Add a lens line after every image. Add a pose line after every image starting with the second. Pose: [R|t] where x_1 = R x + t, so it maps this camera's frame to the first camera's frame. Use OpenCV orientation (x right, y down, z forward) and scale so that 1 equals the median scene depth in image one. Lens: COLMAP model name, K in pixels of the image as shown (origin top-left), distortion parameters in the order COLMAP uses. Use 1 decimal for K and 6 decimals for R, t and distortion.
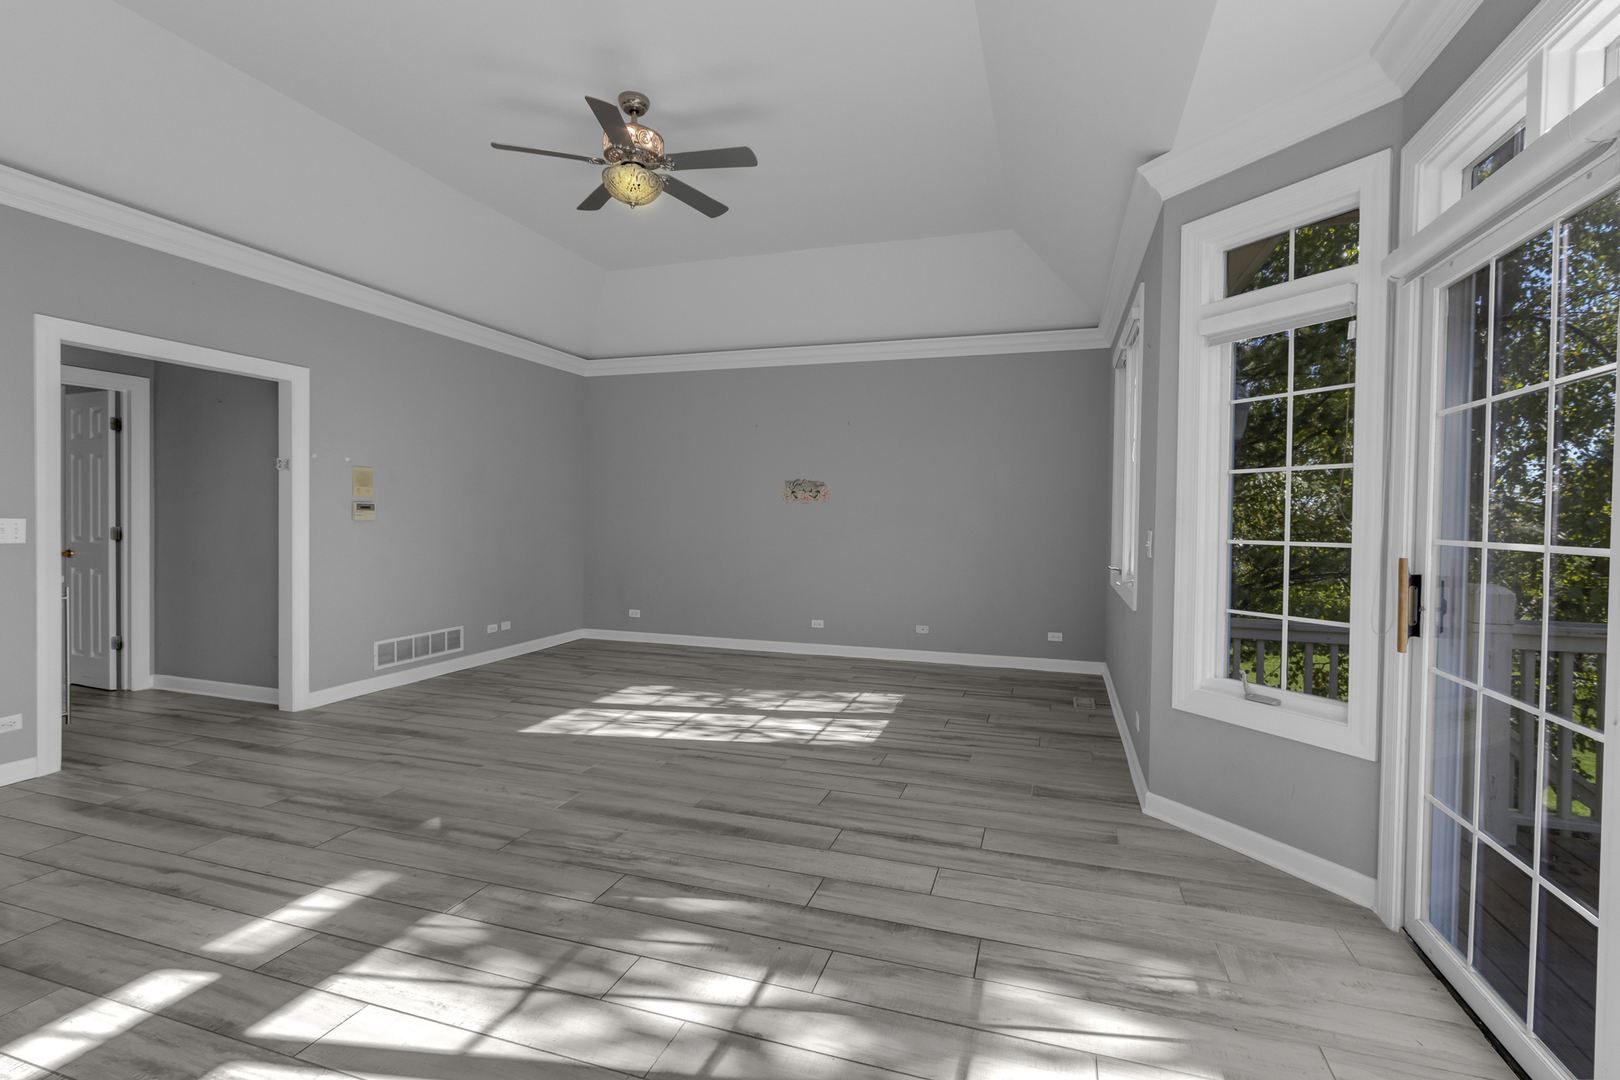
lens RADIAL K [[746.8, 0, 822.4], [0, 746.8, 523.9], [0, 0, 1]] dist [0.002592, 0.000196]
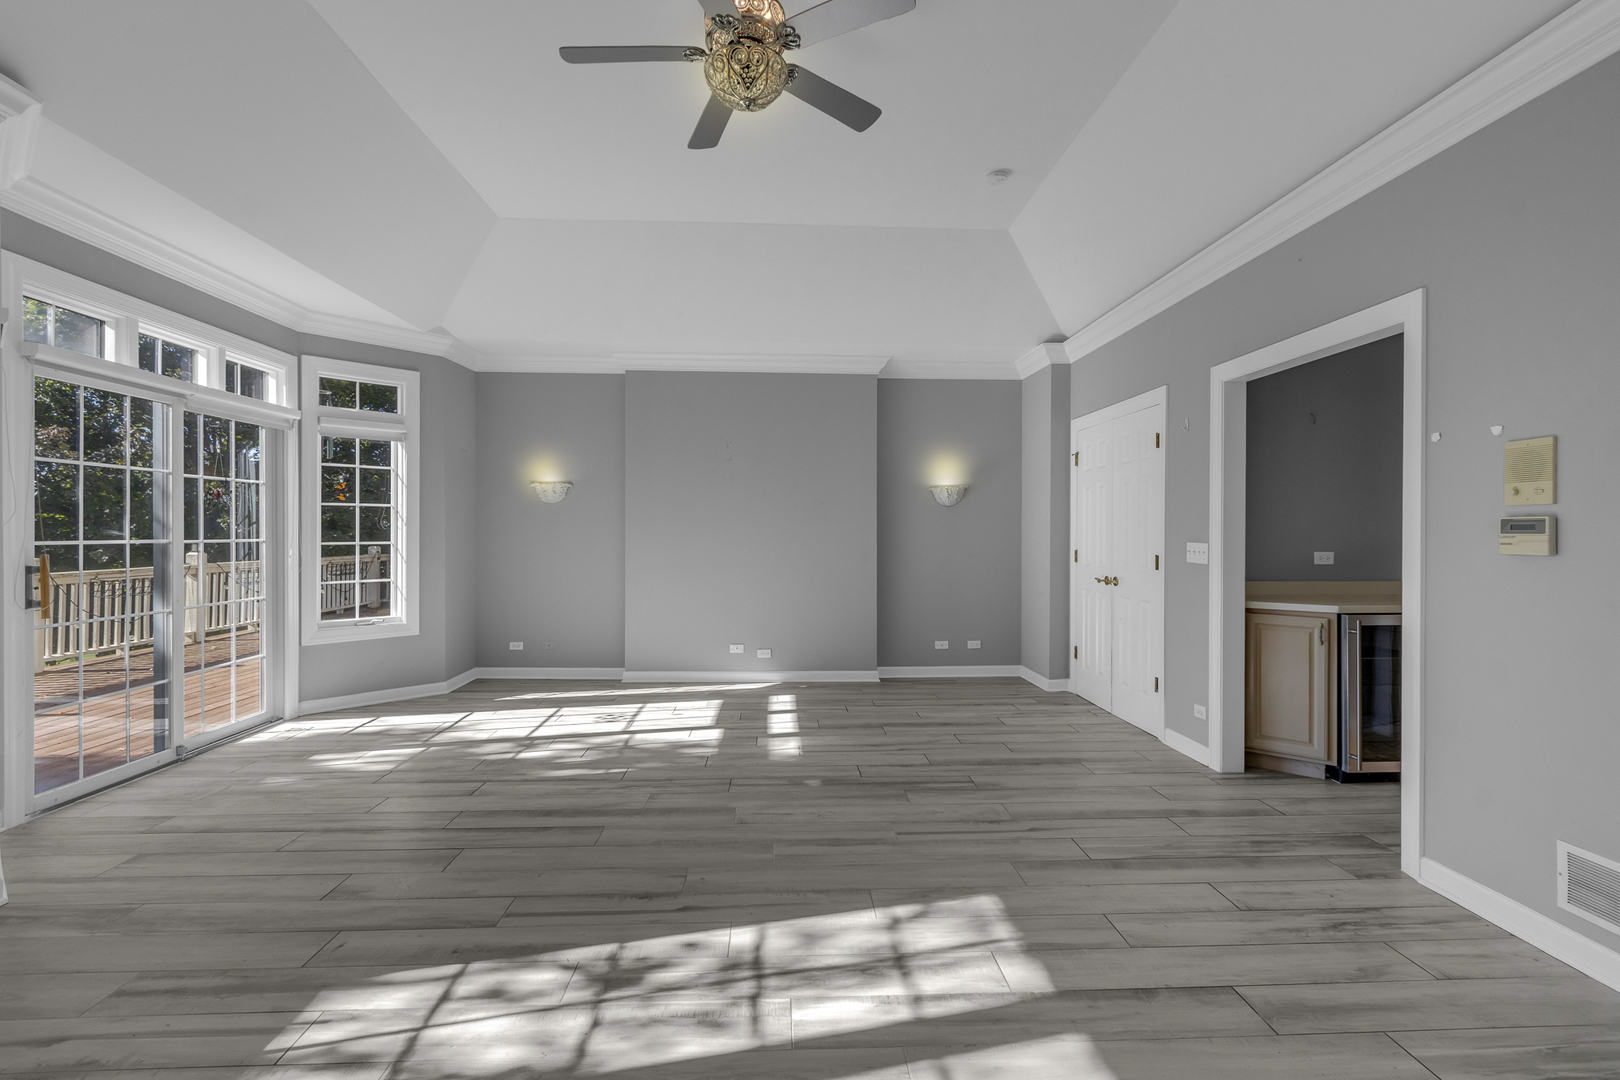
lens RADIAL K [[746.8, 0, 822.4], [0, 746.8, 523.9], [0, 0, 1]] dist [0.002592, 0.000196]
pose [[-0.932227, -0.018113, -0.361419, -0.077342], [-0.017146, 0.999836, -0.005882, -0.021345], [0.361467, 0.000713, -0.932385, 2.038756]]
